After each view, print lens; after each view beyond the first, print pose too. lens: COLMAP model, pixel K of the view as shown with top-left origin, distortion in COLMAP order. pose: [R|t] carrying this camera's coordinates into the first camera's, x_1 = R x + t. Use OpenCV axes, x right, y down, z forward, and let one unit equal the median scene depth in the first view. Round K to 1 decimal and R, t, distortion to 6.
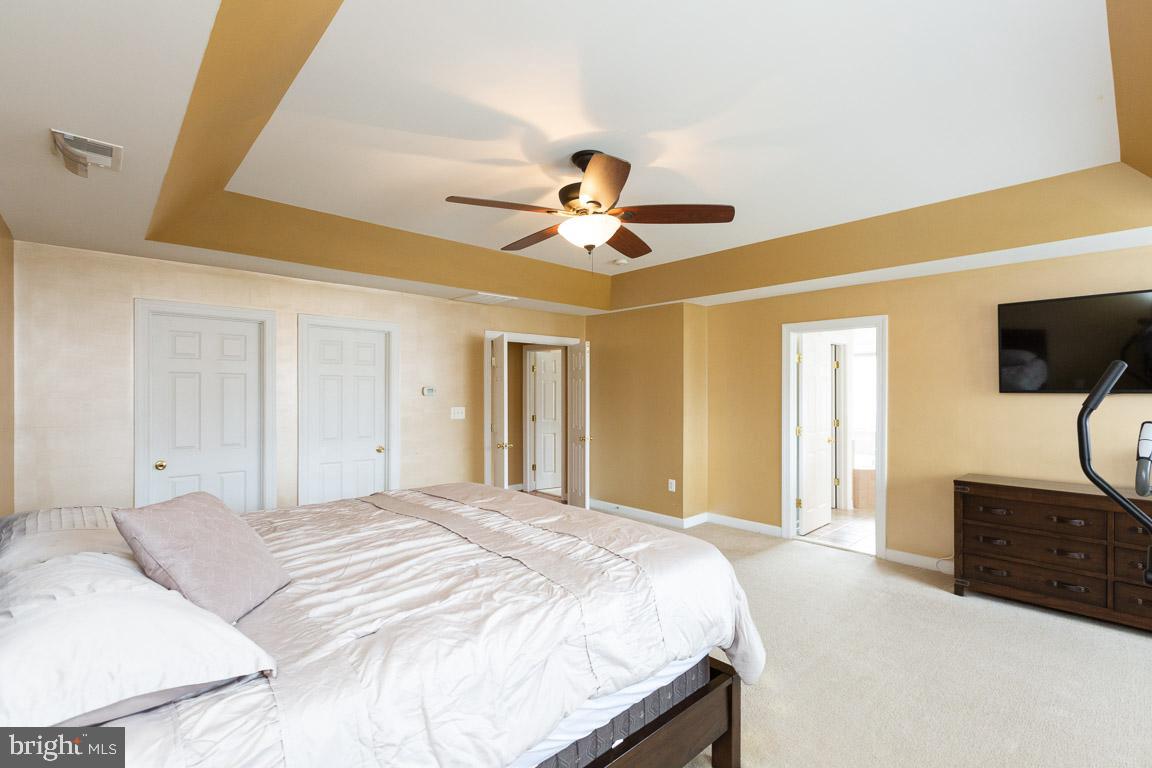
lens RADIAL K [[519.1, 0, 578.2], [0, 519.1, 383.9], [0, 0, 1]] dist [0.001788, 0.000199]
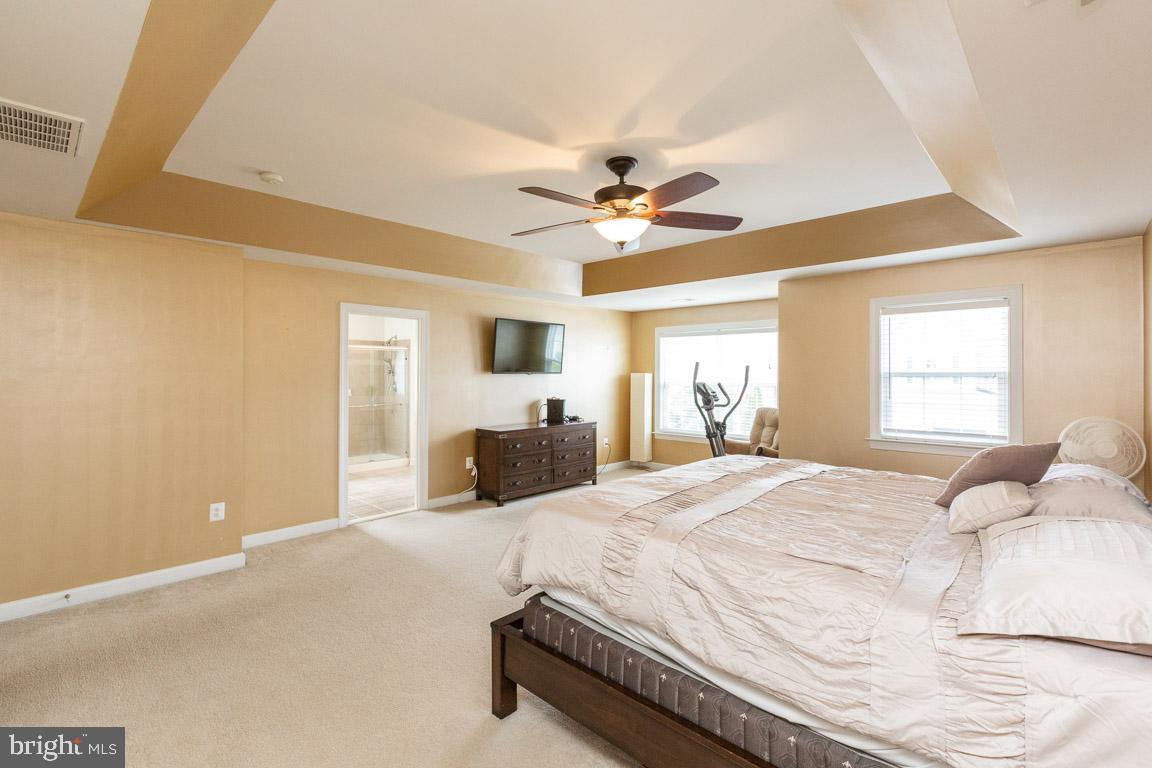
lens RADIAL K [[527.0, 0, 579.4], [0, 527.0, 367.7], [0, 0, 1]] dist [0.000242, -0.000024]
pose [[-0.065310, 0.004881, 0.997853, -0.774078], [-0.013912, 0.999886, -0.005801, 0.005239], [-0.997768, -0.014261, -0.065234, 0.825482]]
